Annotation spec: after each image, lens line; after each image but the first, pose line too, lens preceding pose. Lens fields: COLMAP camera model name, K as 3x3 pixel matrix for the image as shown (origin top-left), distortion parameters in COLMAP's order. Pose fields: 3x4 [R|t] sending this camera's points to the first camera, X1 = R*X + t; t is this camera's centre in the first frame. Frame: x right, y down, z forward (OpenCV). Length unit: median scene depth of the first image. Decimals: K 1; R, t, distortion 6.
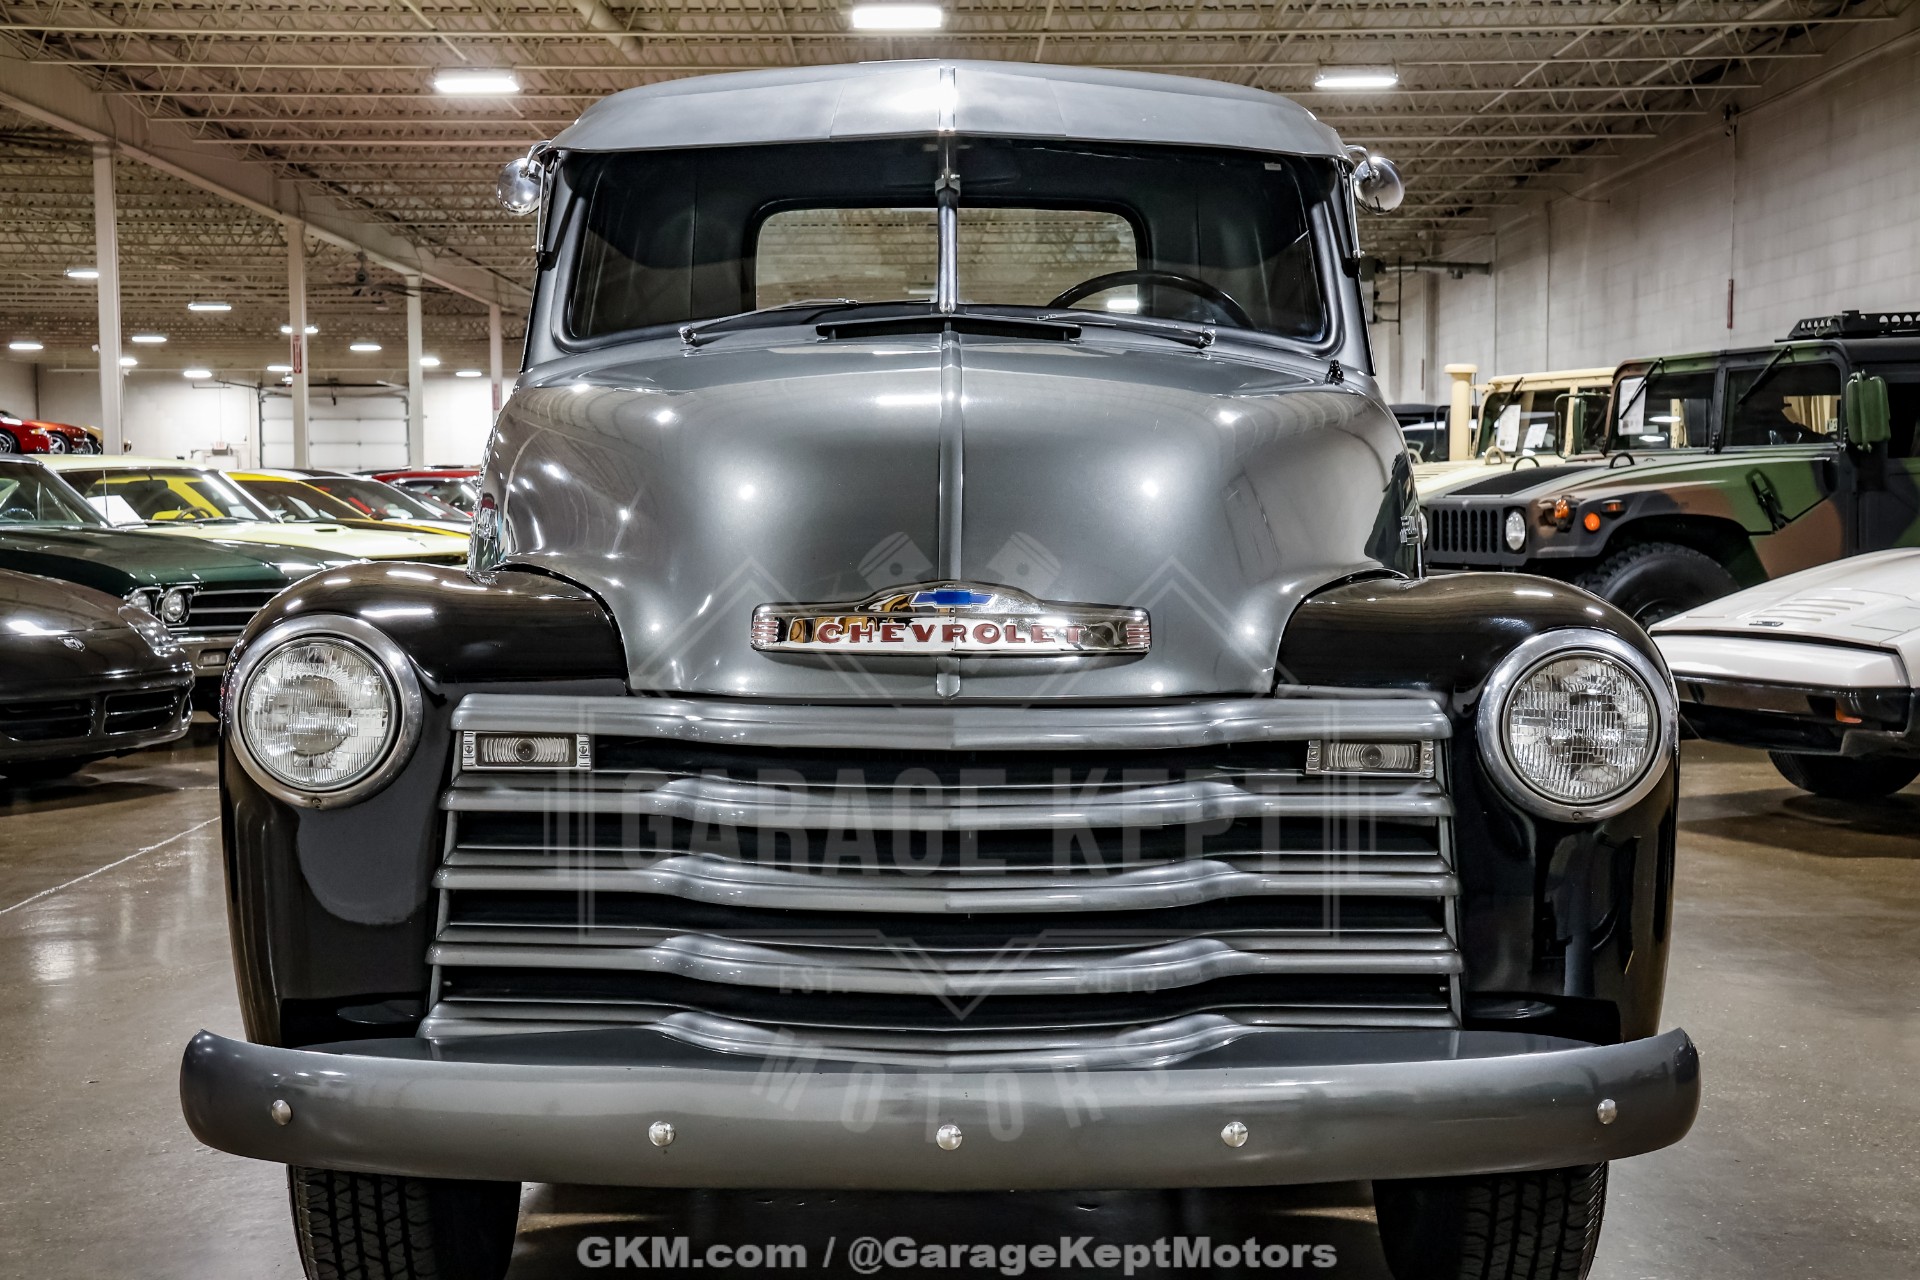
lens RADIAL K [[2795.3, 0, 962.1], [0, 2795.3, 629.7], [0, 0, 1]] dist [0.032457, 0.765385]
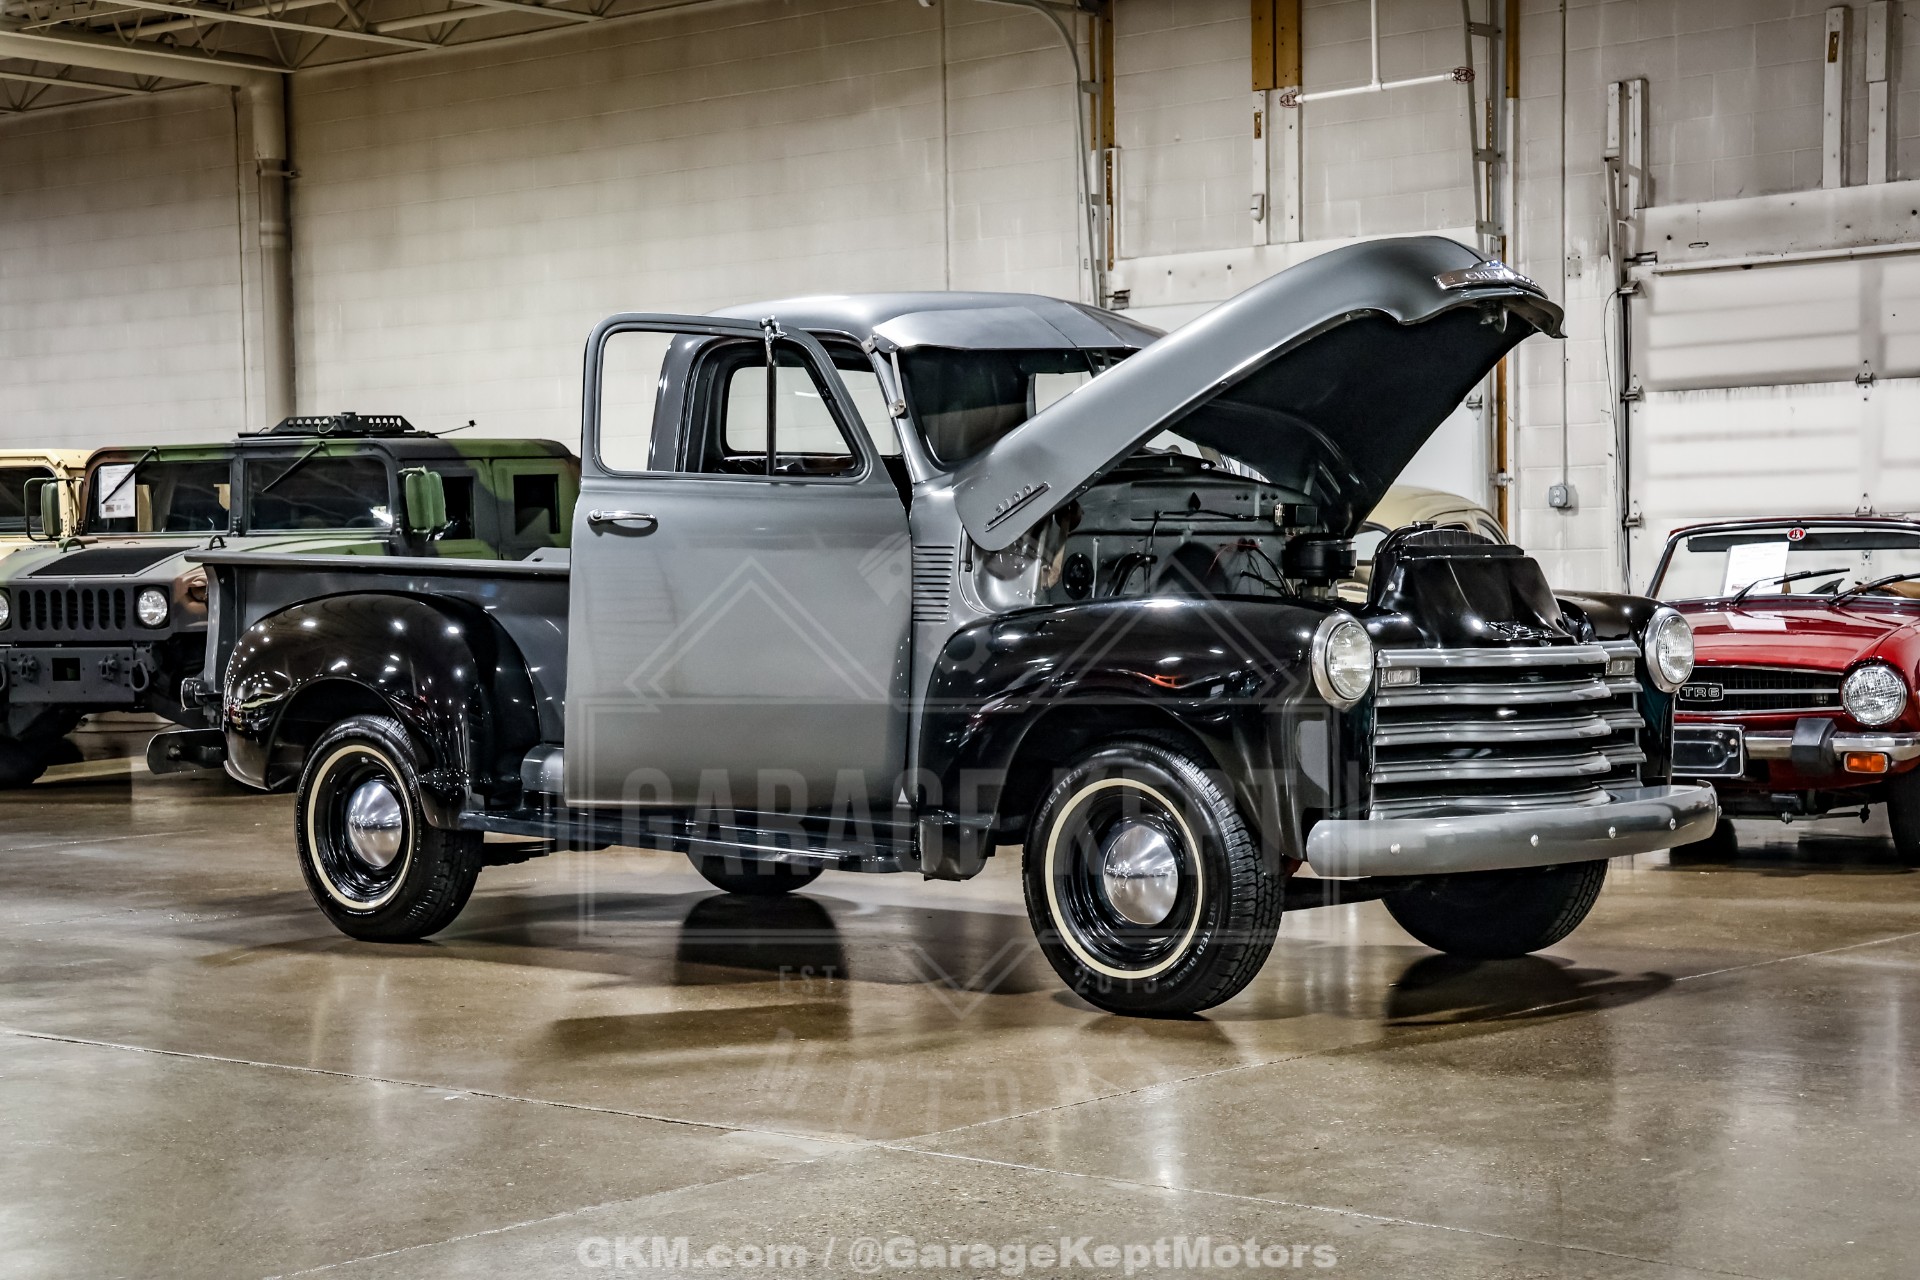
lens RADIAL K [[3373.3, 0, 961.9], [0, 3373.3, 635.6], [0, 0, 1]] dist [0.183698, 0.543120]
pose [[0.676598, -0.024527, 0.735944, -1.468018], [0.049741, 0.998685, -0.012446, 0.019017], [-0.734671, 0.045027, 0.676928, -0.297643]]
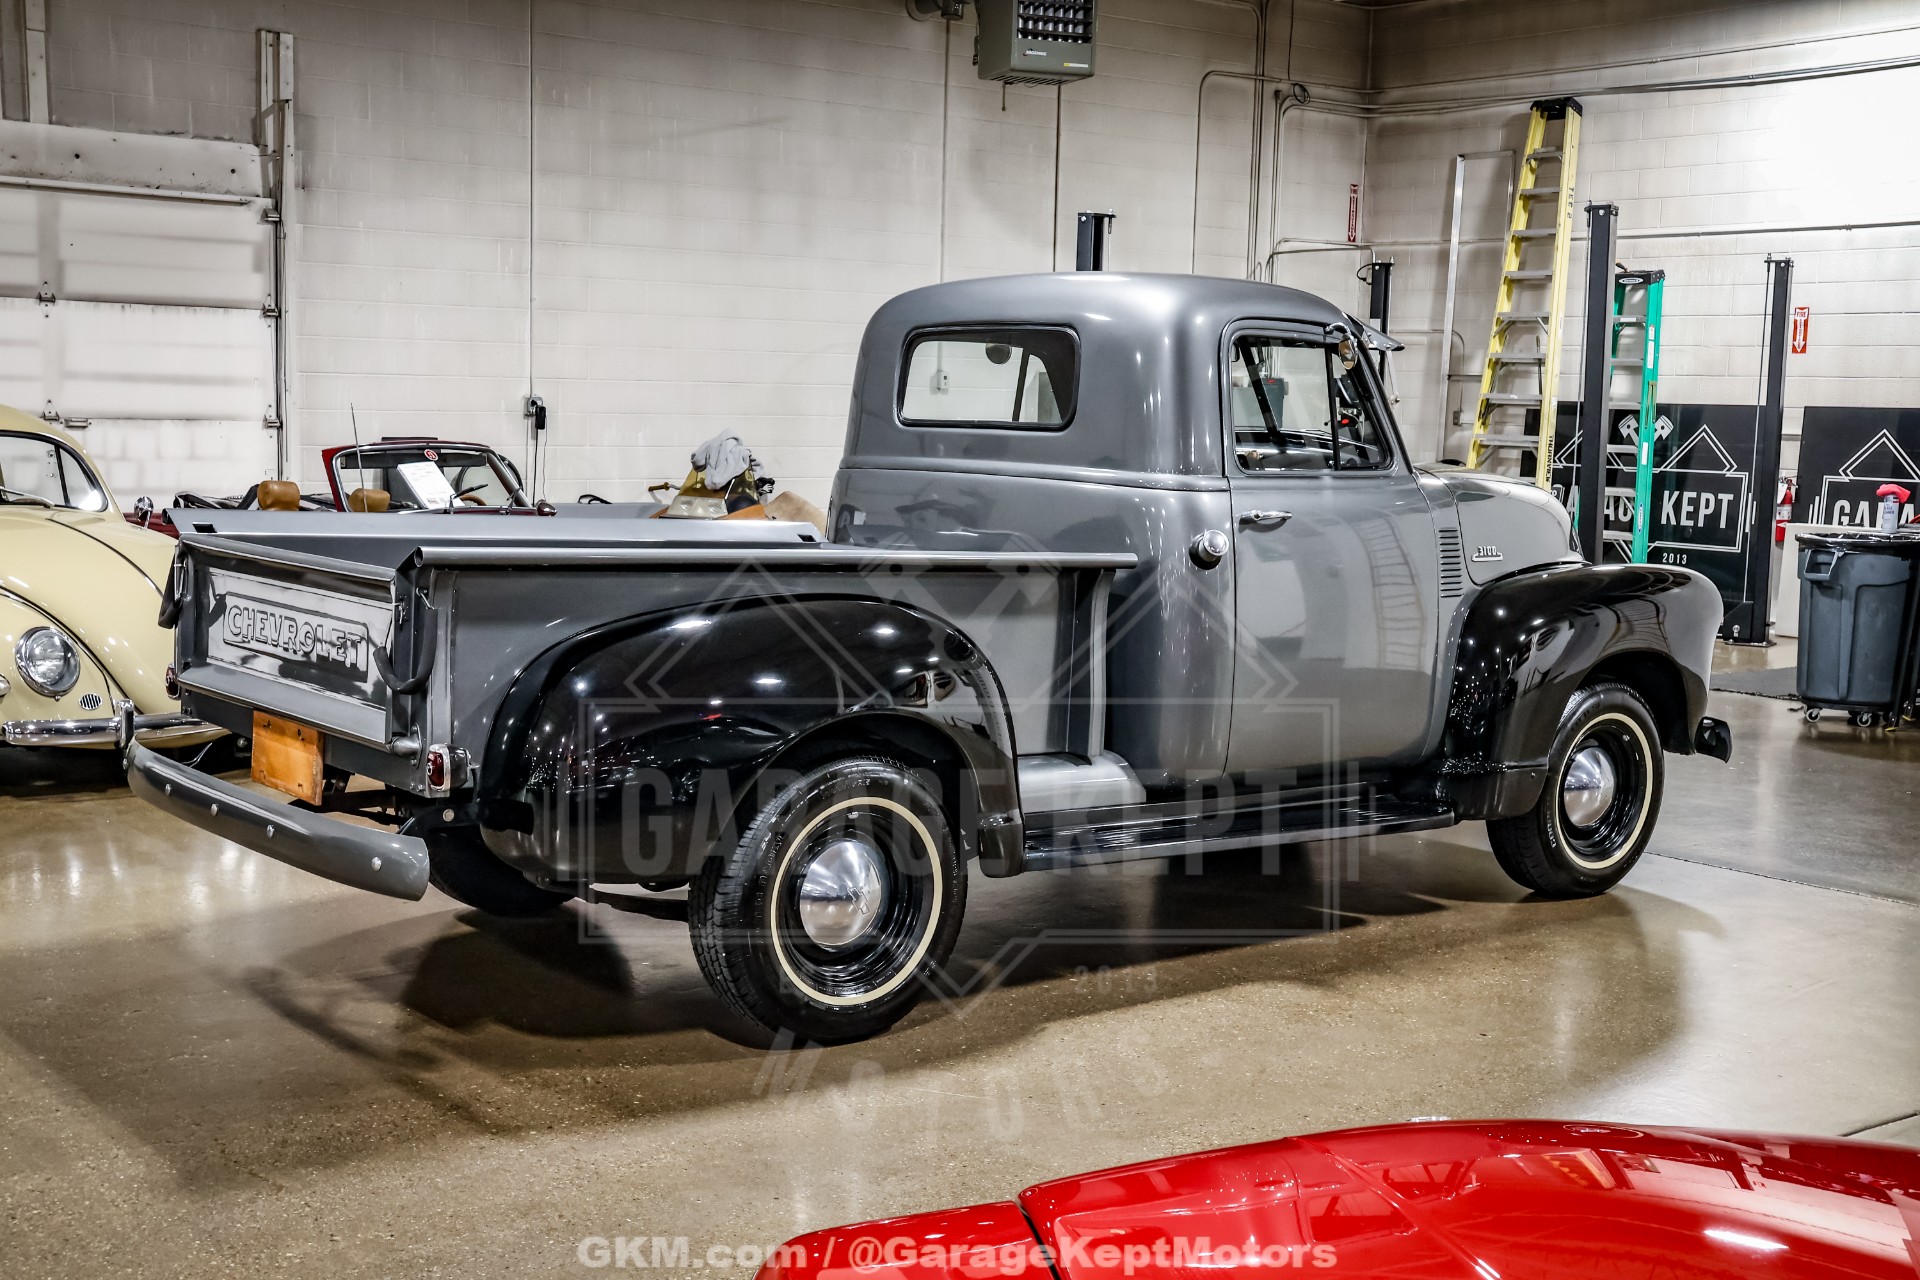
lens RADIAL K [[2255.2, 0, 960.0], [0, 2255.2, 640.0], [0, 0, 1]] dist [-0.005694, 0.258617]
pose [[-0.605366, -0.099595, 0.789692, -1.052033], [0.016640, 0.990340, 0.137657, -0.176065], [-0.795773, 0.096473, -0.597861, 1.959928]]
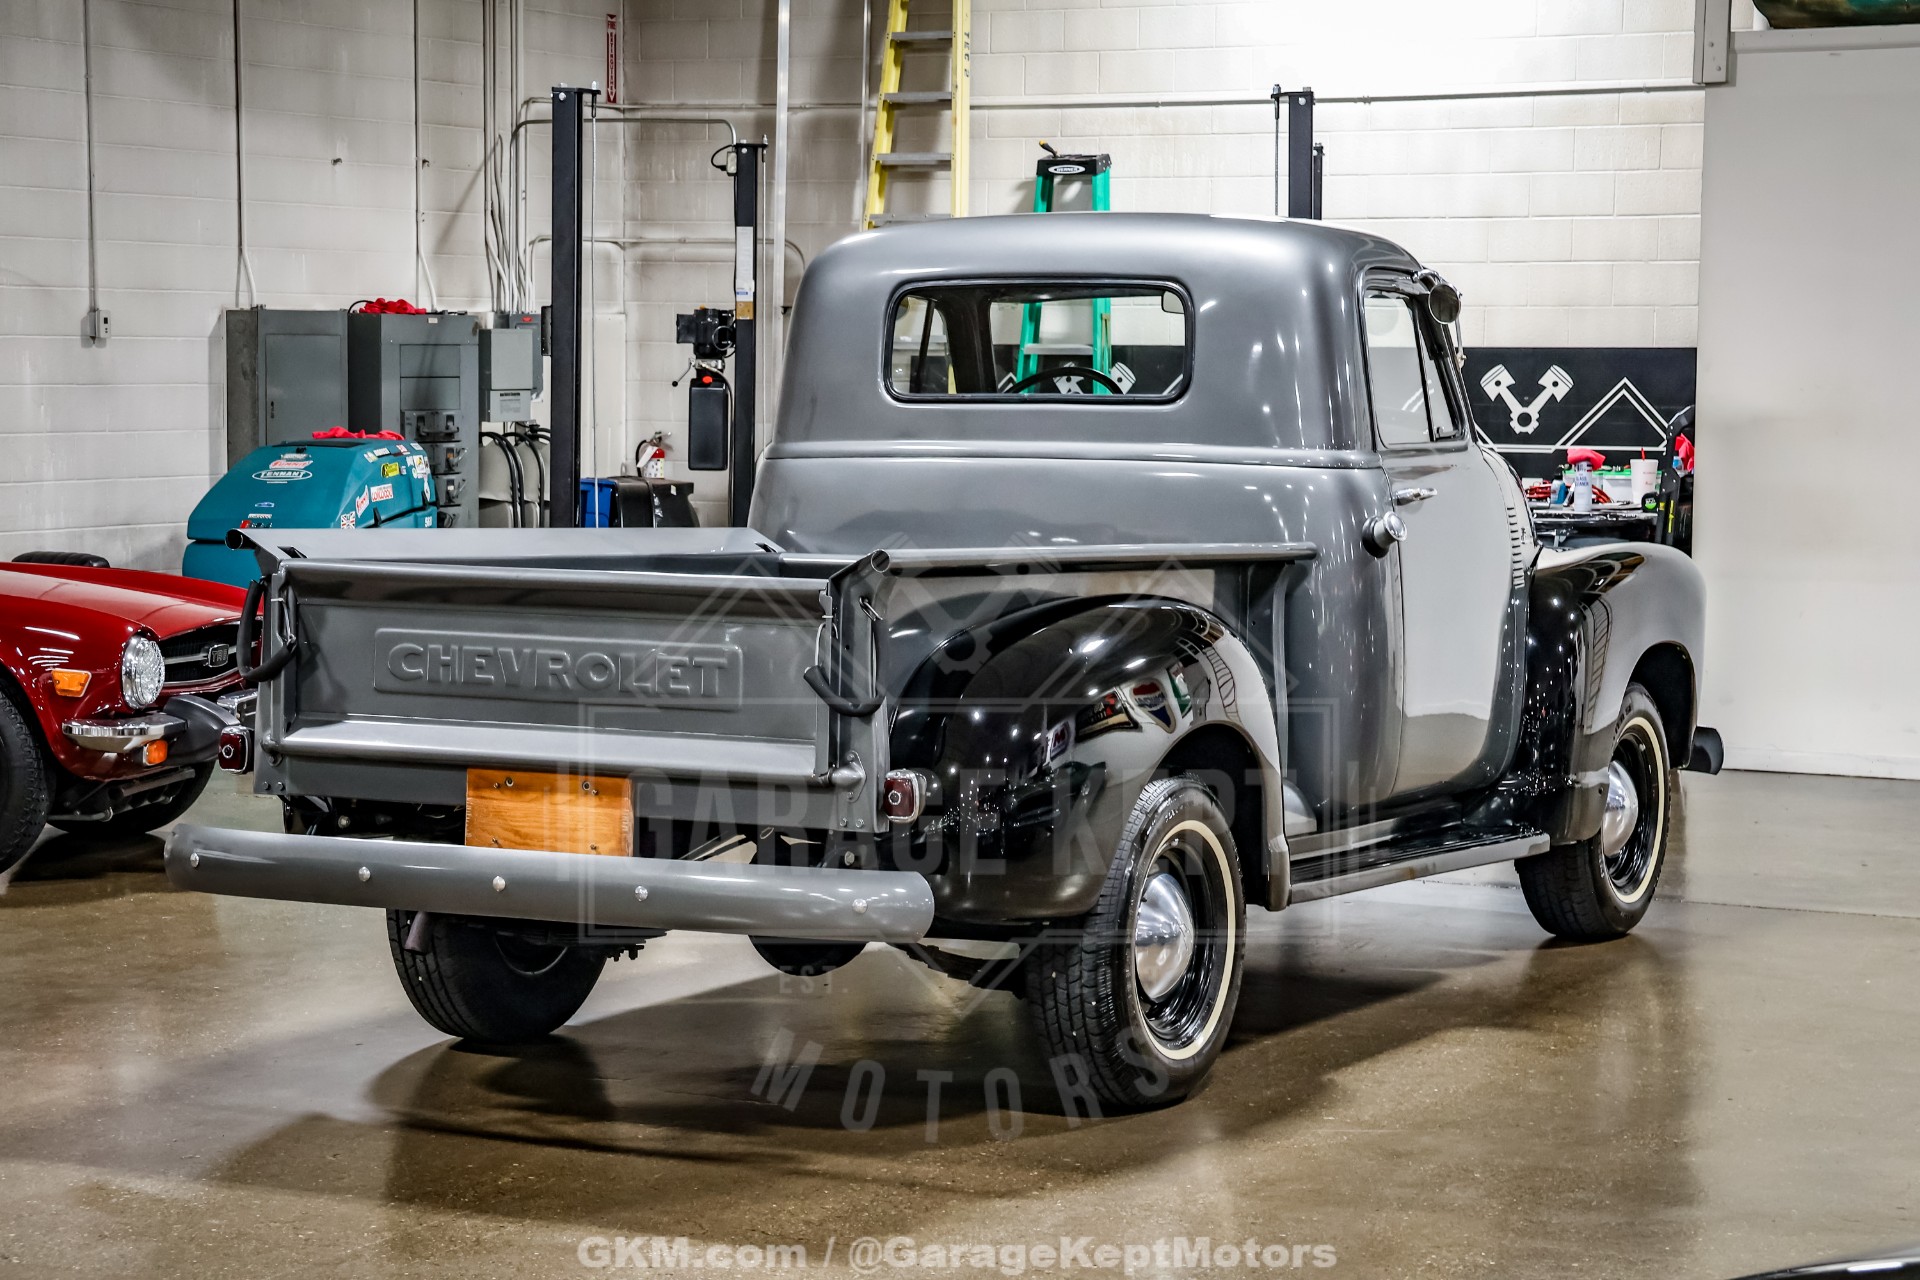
lens RADIAL K [[3948.3, 0, 964.1], [0, 3948.3, 644.0], [0, 0, 1]] dist [0.285870, 0.349601]
pose [[-0.862907, -0.042101, 0.503606, -0.944978], [0.019847, 0.992932, 0.117014, -0.221548], [-0.504973, 0.110967, -0.855972, 2.756559]]
